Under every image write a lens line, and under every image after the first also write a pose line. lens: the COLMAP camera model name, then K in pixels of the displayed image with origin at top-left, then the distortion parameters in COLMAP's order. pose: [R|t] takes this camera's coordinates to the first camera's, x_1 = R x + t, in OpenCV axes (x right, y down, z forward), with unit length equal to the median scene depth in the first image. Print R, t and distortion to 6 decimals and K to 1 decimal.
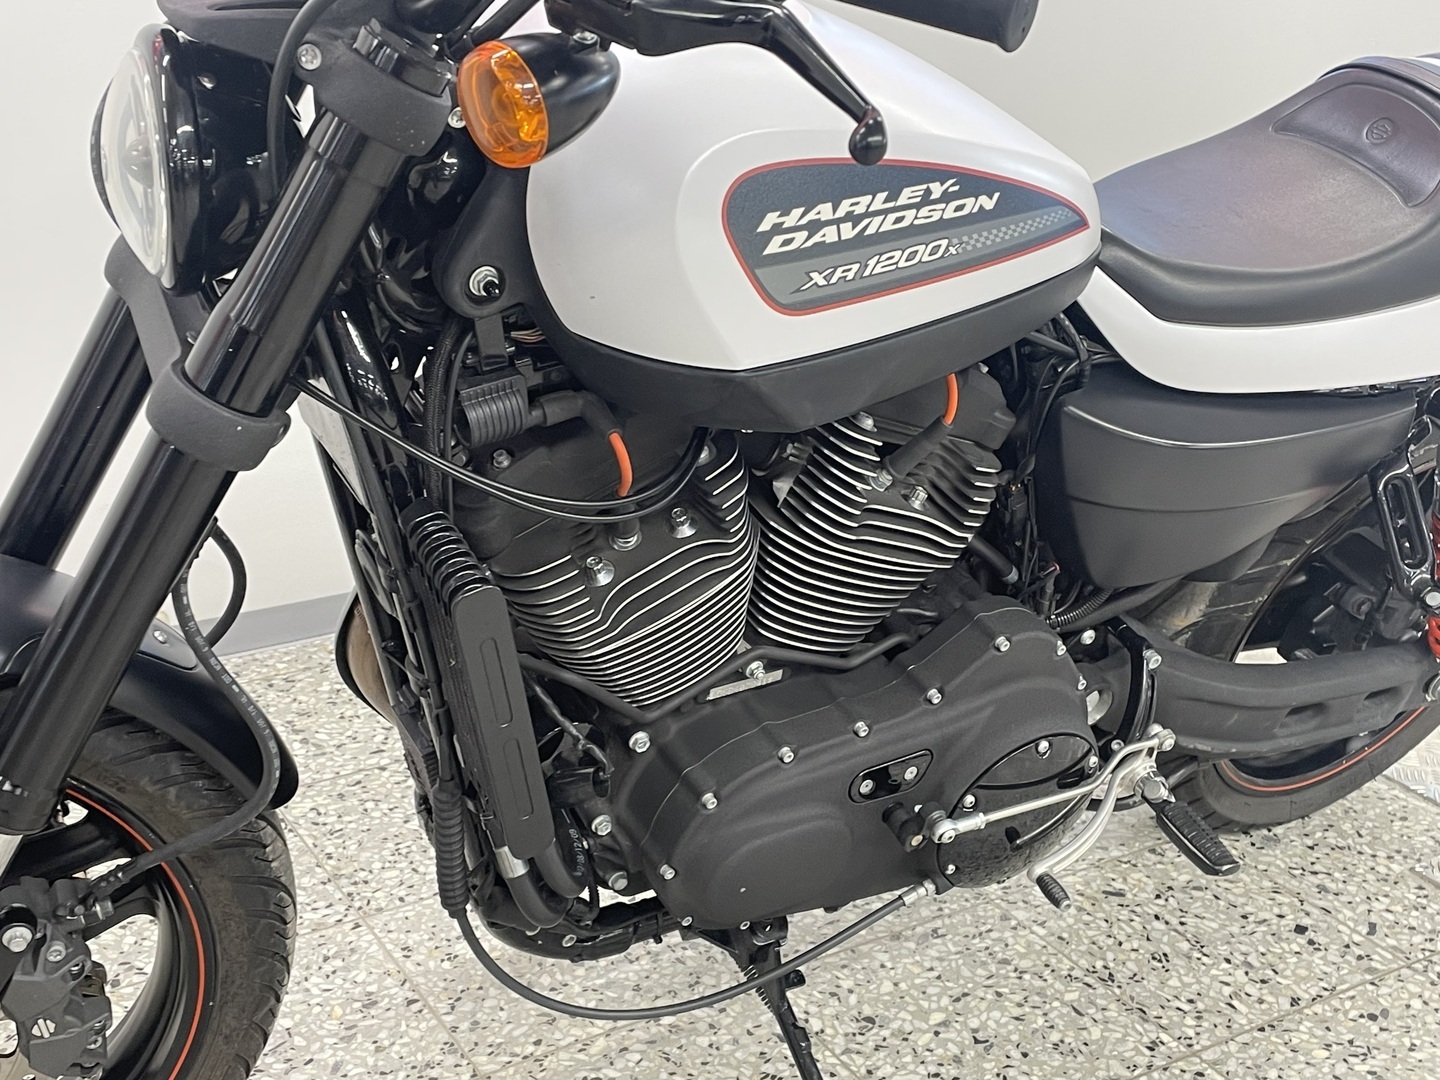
lens RADIAL K [[1862.5, 0, 734.0], [0, 1862.5, 558.7], [0, 0, 1]] dist [0.128741, -0.243856]
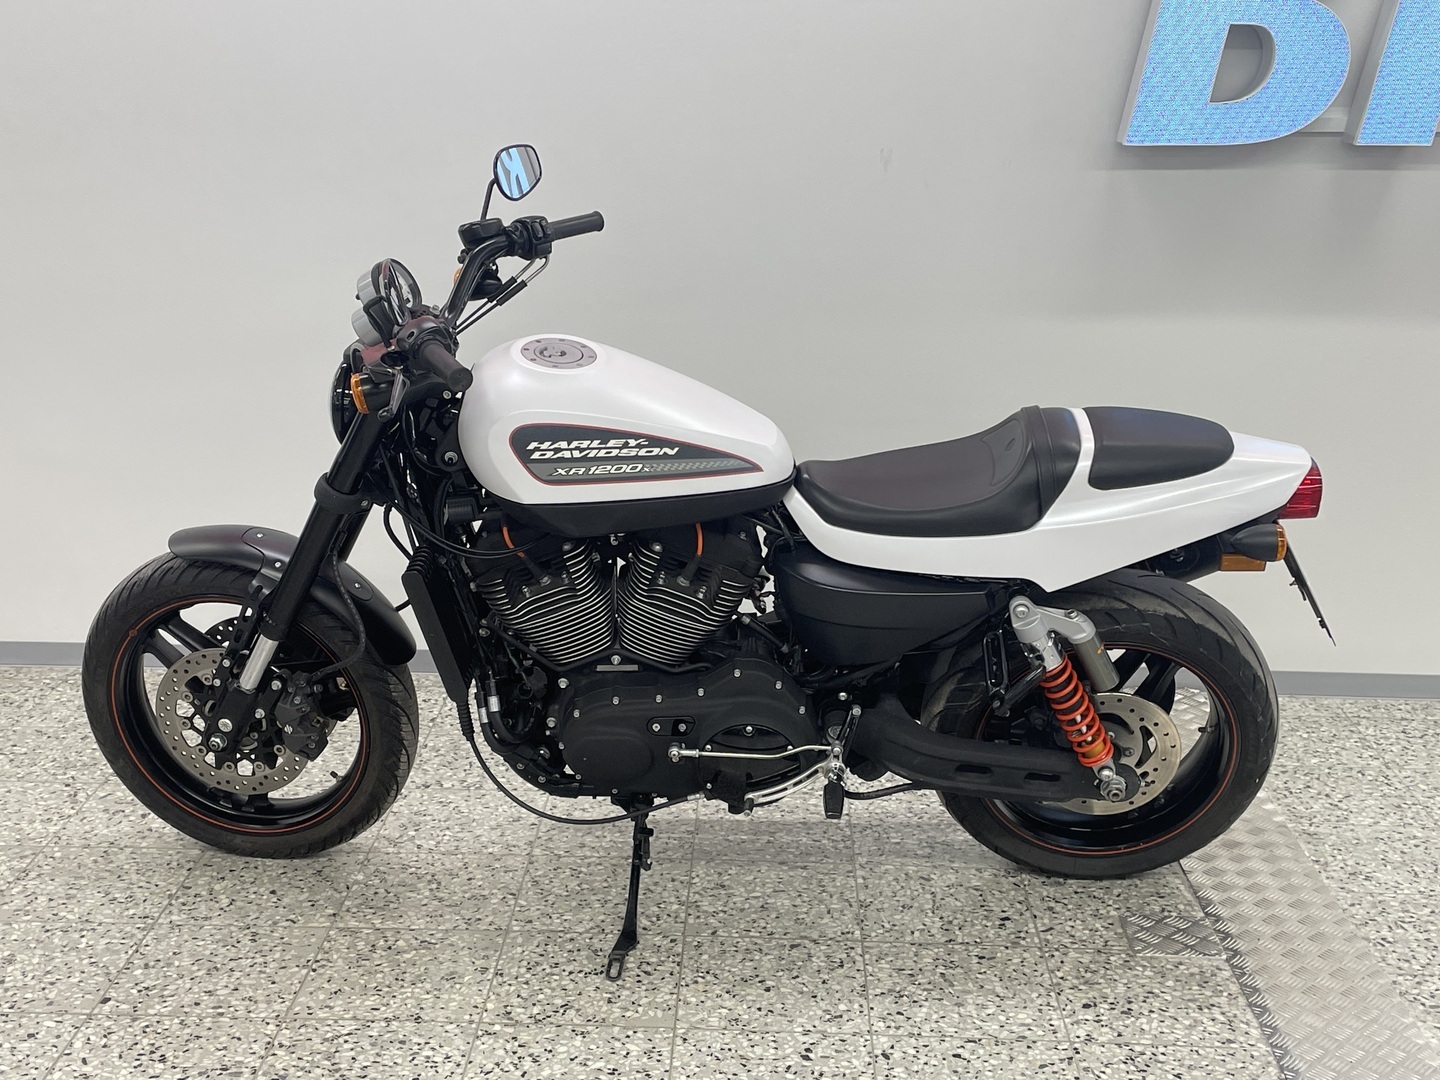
lens RADIAL K [[1861.1, 0, 705.8], [0, 1861.1, 562.2], [0, 0, 1]] dist [0.139003, -0.298530]
pose [[0.831383, 0.136865, -0.538582, 1.060760], [-0.200592, 0.977763, -0.061175, 0.052563], [0.518233, 0.158895, 0.840349, -0.639580]]
